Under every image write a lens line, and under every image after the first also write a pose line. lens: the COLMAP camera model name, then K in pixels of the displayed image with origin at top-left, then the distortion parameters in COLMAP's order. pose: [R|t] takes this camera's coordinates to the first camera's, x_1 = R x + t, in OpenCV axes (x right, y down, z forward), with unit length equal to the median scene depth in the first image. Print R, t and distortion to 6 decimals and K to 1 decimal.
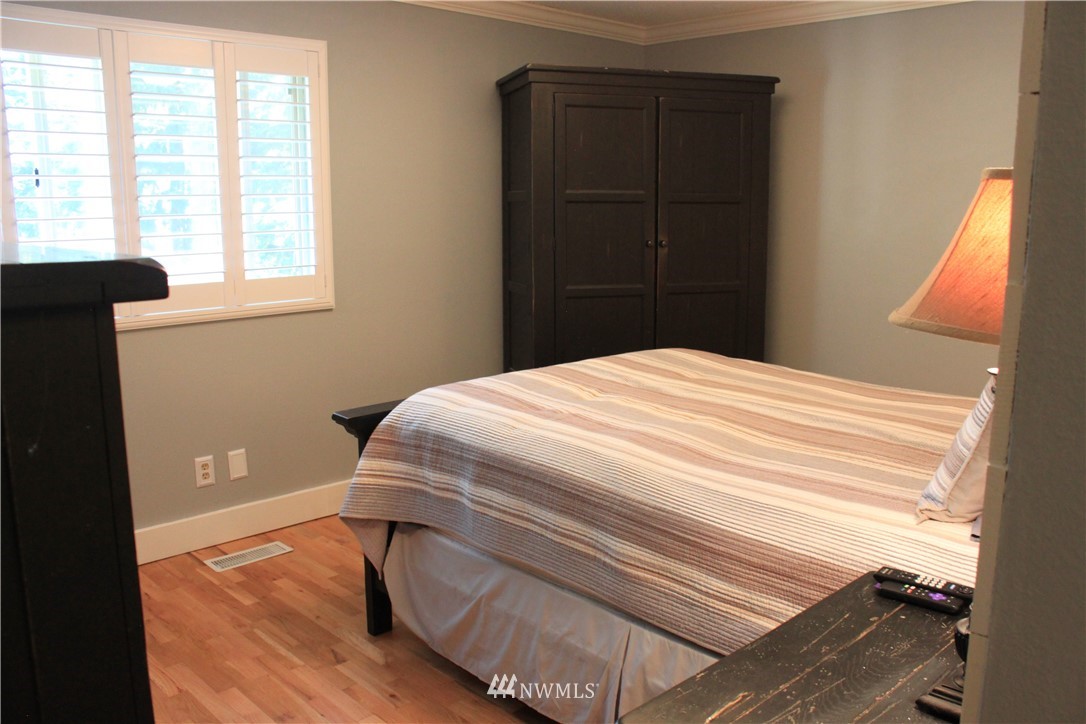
lens RADIAL K [[909.6, 0, 553.7], [0, 909.6, 366.1], [0, 0, 1]] dist [-0.164842, 0.145027]
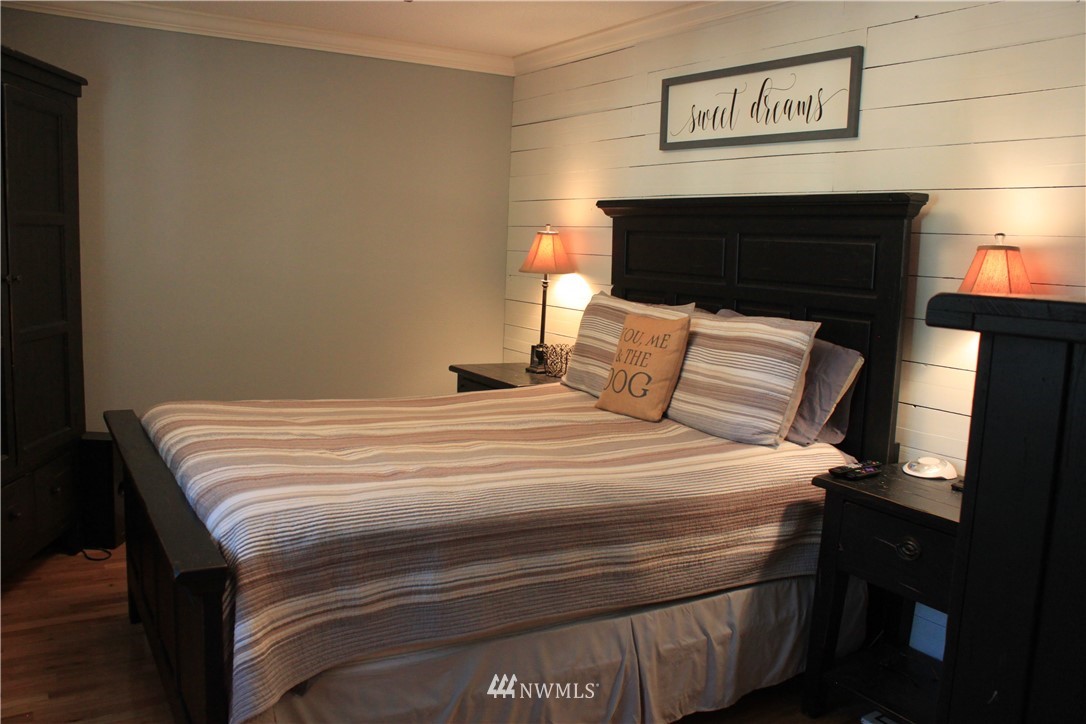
lens RADIAL K [[909.6, 0, 553.7], [0, 909.6, 366.1], [0, 0, 1]] dist [-0.164842, 0.145027]
pose [[0.225774, -0.122587, 0.966436, -0.962313], [0.135071, 0.986408, 0.093566, -0.136632], [-0.964770, 0.109413, 0.239263, 0.772976]]
